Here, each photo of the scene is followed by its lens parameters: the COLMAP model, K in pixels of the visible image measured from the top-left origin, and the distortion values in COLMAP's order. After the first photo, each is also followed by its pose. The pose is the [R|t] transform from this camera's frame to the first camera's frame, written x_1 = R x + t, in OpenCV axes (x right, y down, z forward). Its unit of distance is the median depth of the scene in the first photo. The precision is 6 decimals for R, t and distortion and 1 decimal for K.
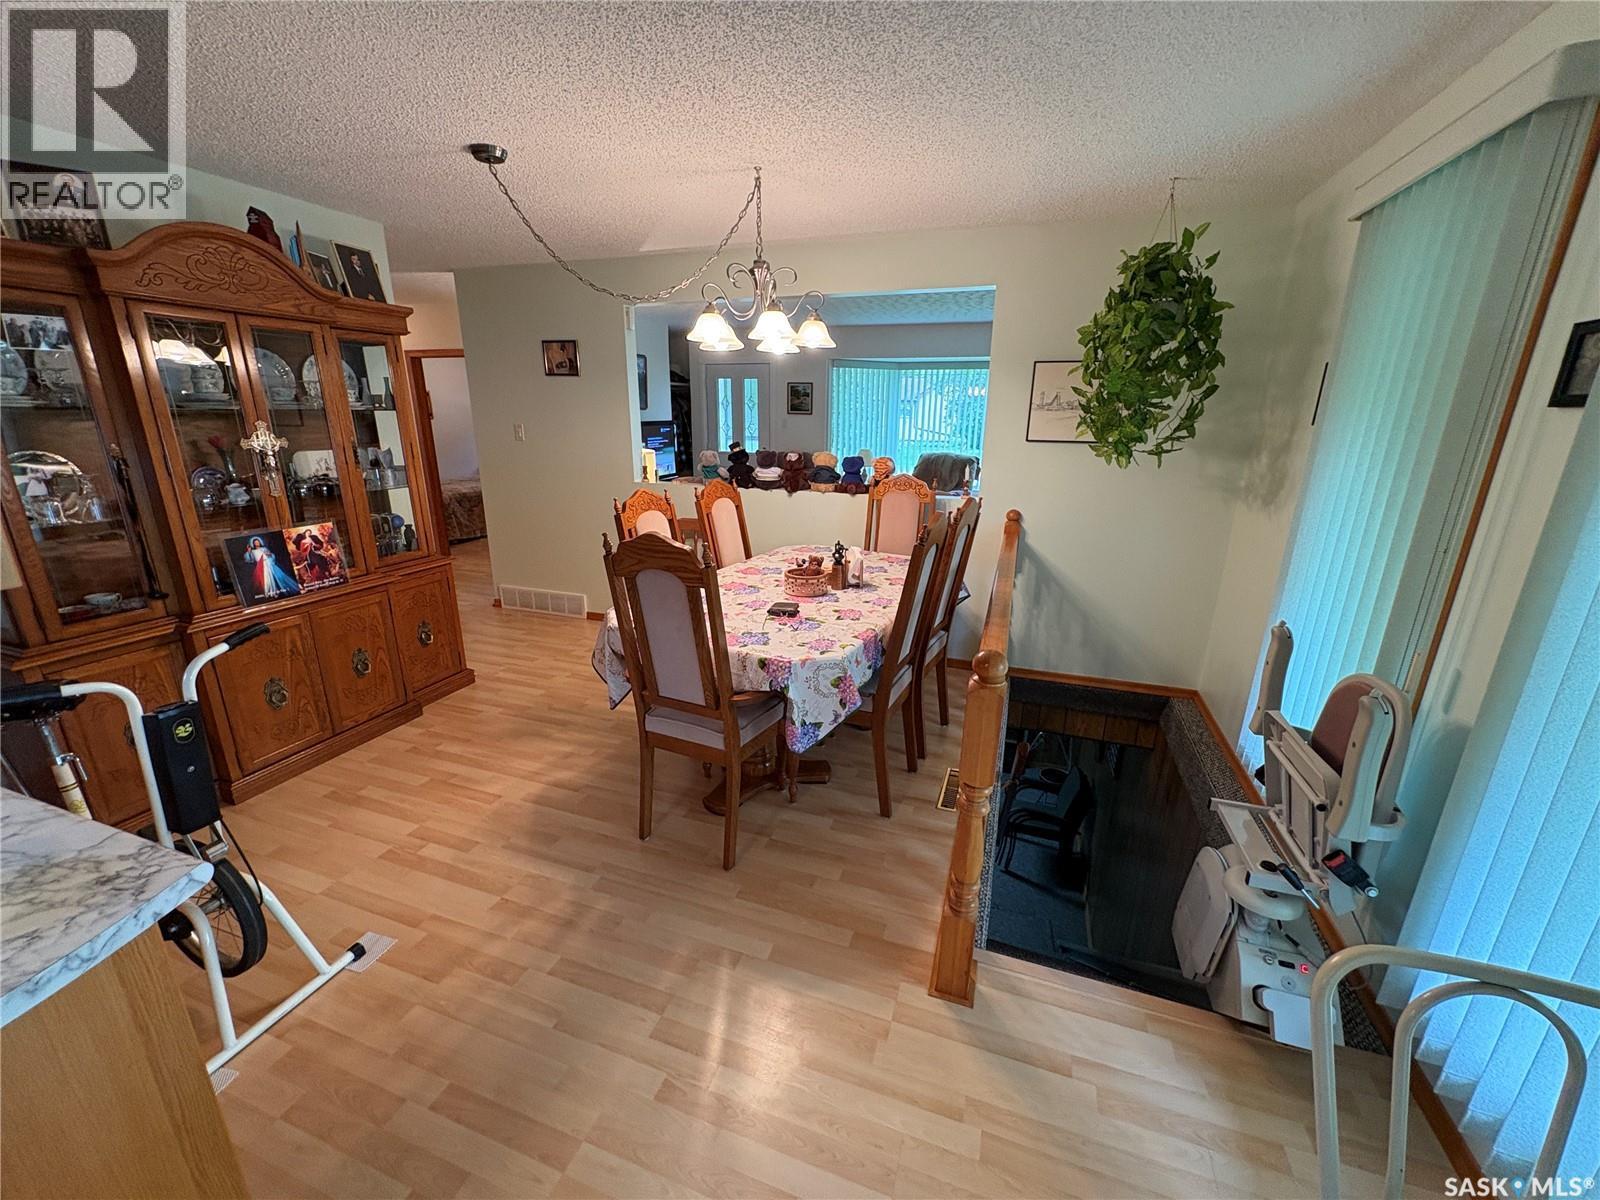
lens RADIAL K [[637.1, 0, 799.1], [0, 637.1, 601.0], [0, 0, 1]] dist [-0.000083, -0.000034]
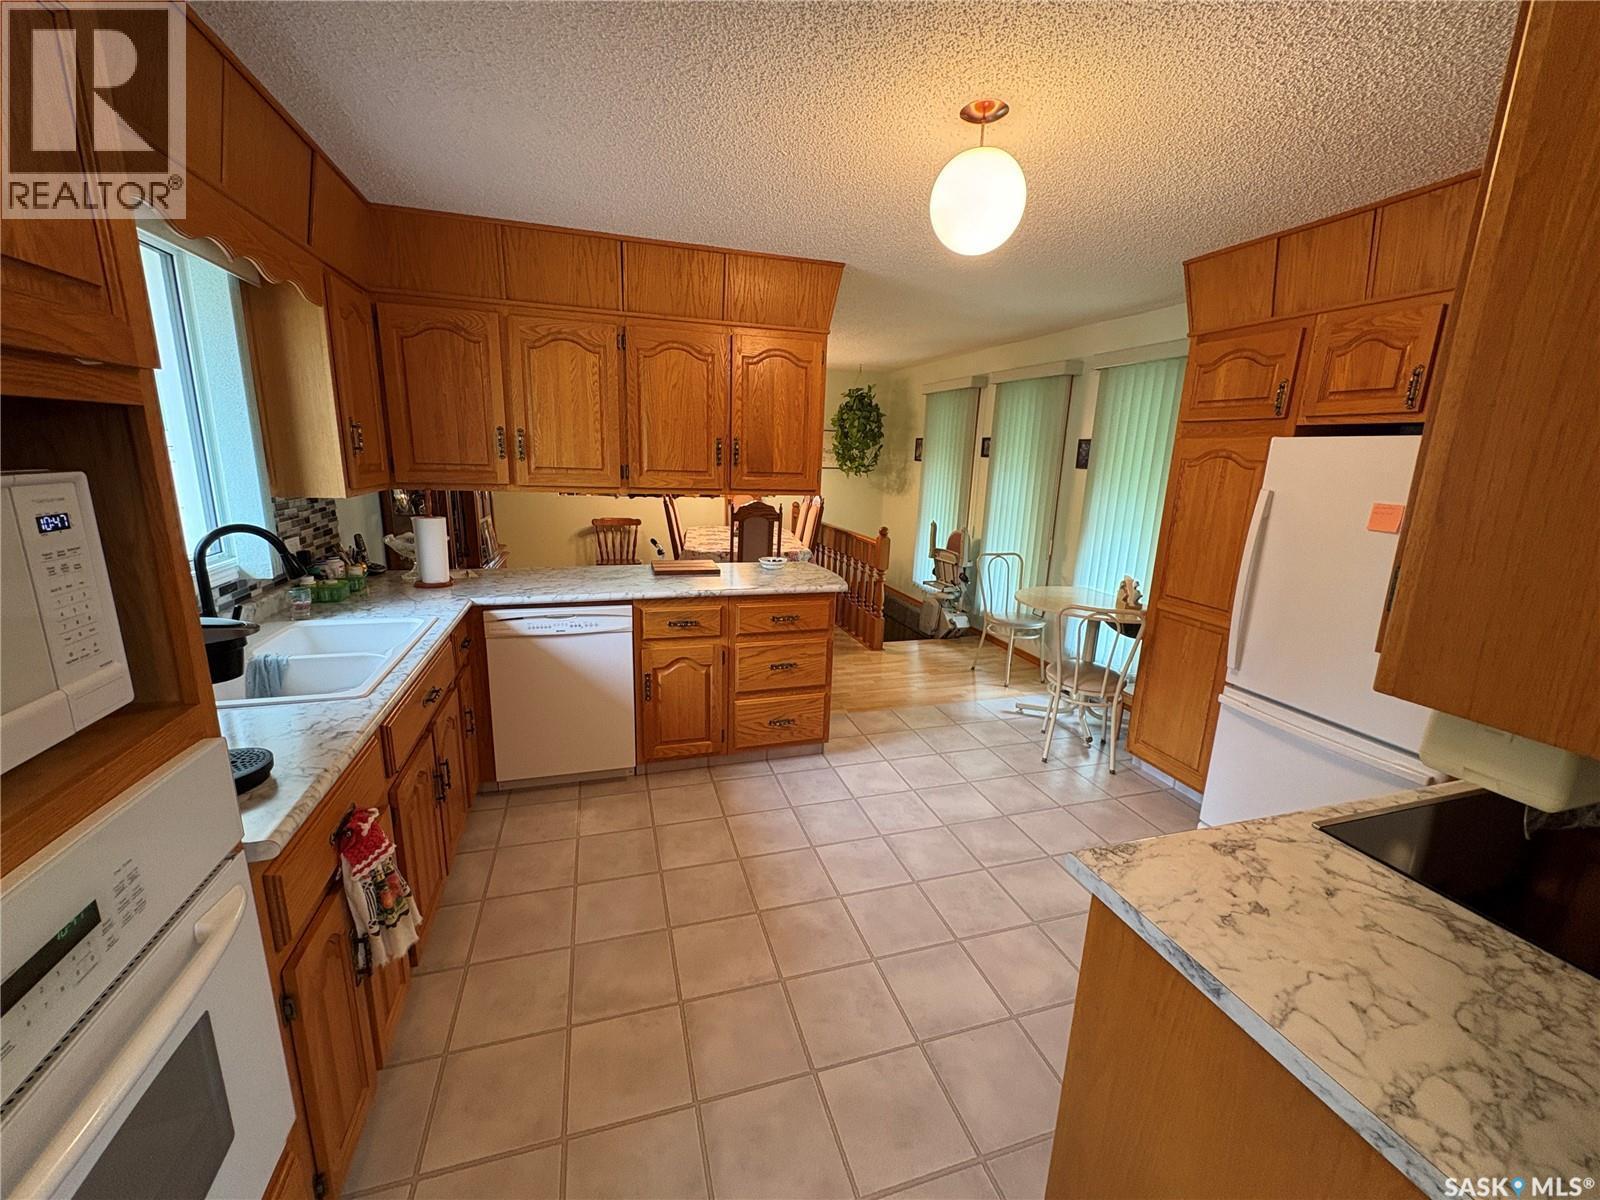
lens RADIAL K [[637.1, 0, 795.1], [0, 637.1, 599.8], [0, 0, 1]] dist [-0.000083, -0.000034]
pose [[0.804541, -0.123106, 0.580998, -1.189398], [0.149088, 0.988819, 0.003068, 0.213942], [-0.574880, 0.084151, 0.813899, -0.822833]]
